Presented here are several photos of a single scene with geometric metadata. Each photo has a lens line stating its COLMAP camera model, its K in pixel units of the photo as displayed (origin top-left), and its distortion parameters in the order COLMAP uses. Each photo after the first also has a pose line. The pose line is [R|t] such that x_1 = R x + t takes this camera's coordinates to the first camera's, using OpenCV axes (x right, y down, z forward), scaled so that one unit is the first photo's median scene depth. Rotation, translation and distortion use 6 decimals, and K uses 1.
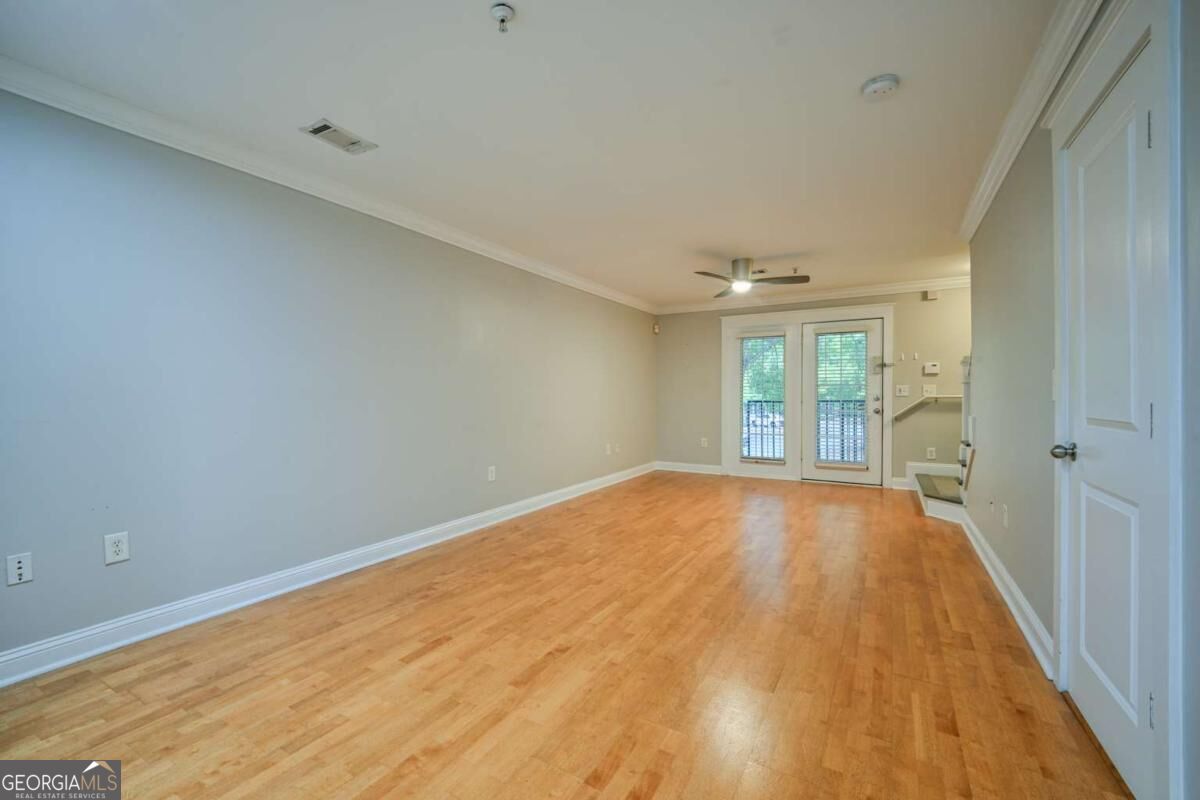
lens RADIAL K [[488.8, 0, 600.0], [0, 488.8, 400.0], [0, 0, 1]] dist [0.001013, -0.011131]
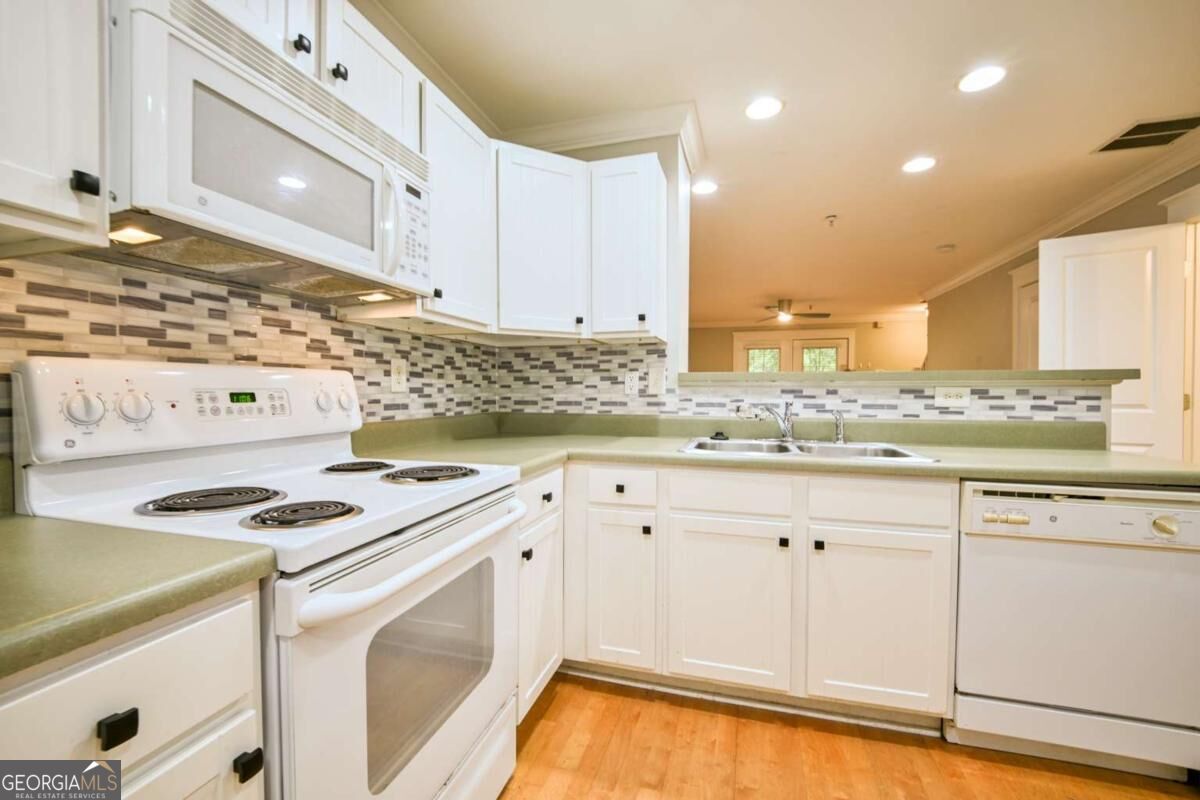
lens RADIAL K [[498.1, 0, 600.9], [0, 498.1, 400.6], [0, 0, 1]] dist [-0.014945, -0.000700]
pose [[0.970220, 0.000550, 0.242224, -0.906470], [-0.003765, 0.999911, 0.012808, 0.002669], [-0.242195, -0.013339, 0.970136, -0.476578]]
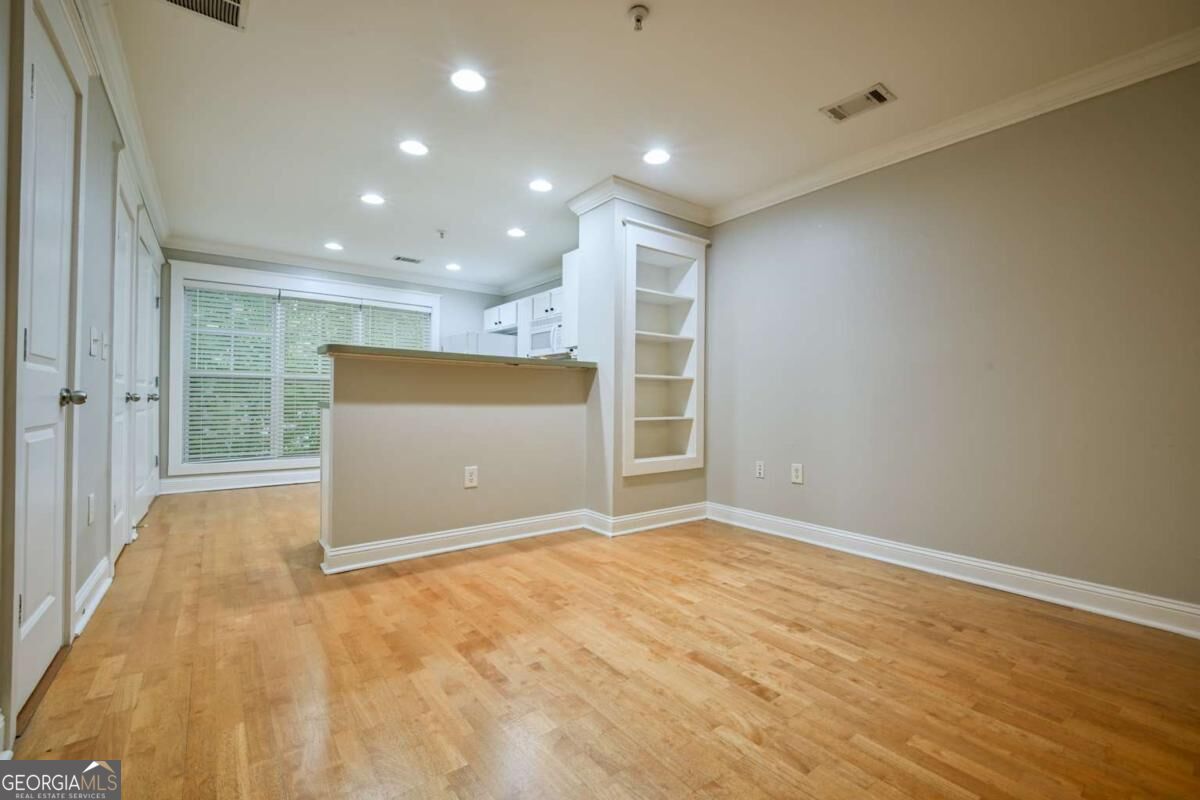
lens RADIAL K [[504.9, 0, 594.6], [0, 504.9, 398.4], [0, 0, 1]] dist [0.025788, -0.024579]
pose [[-0.395963, -0.007290, -0.918237, 0.493074], [-0.014159, 0.999898, -0.001832, 0.060456], [0.918157, 0.012276, -0.396026, 0.744359]]
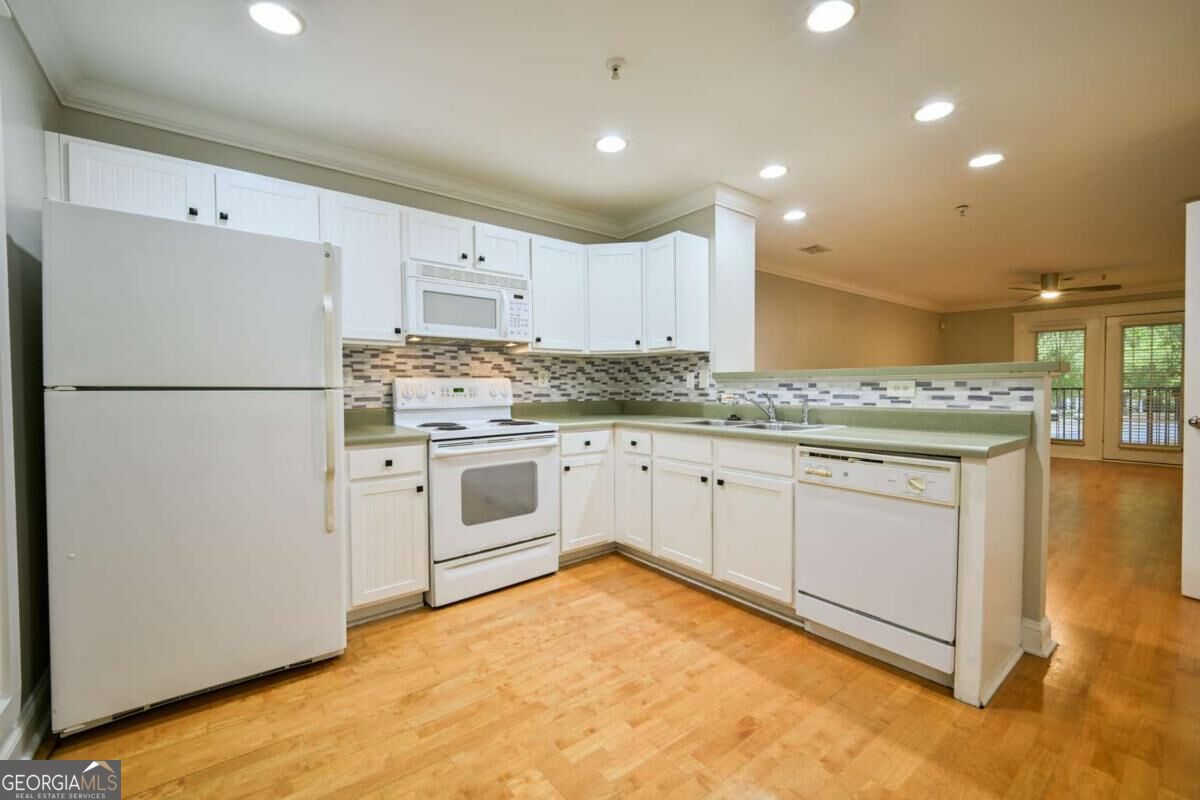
lens RADIAL K [[498.1, 0, 600.9], [0, 498.1, 400.6], [0, 0, 1]] dist [-0.014945, -0.000700]
pose [[0.929996, 0.006812, -0.367506, -0.454561], [0.001945, 0.999723, 0.023452, 0.004022], [0.367564, -0.022525, 0.929725, -0.855802]]
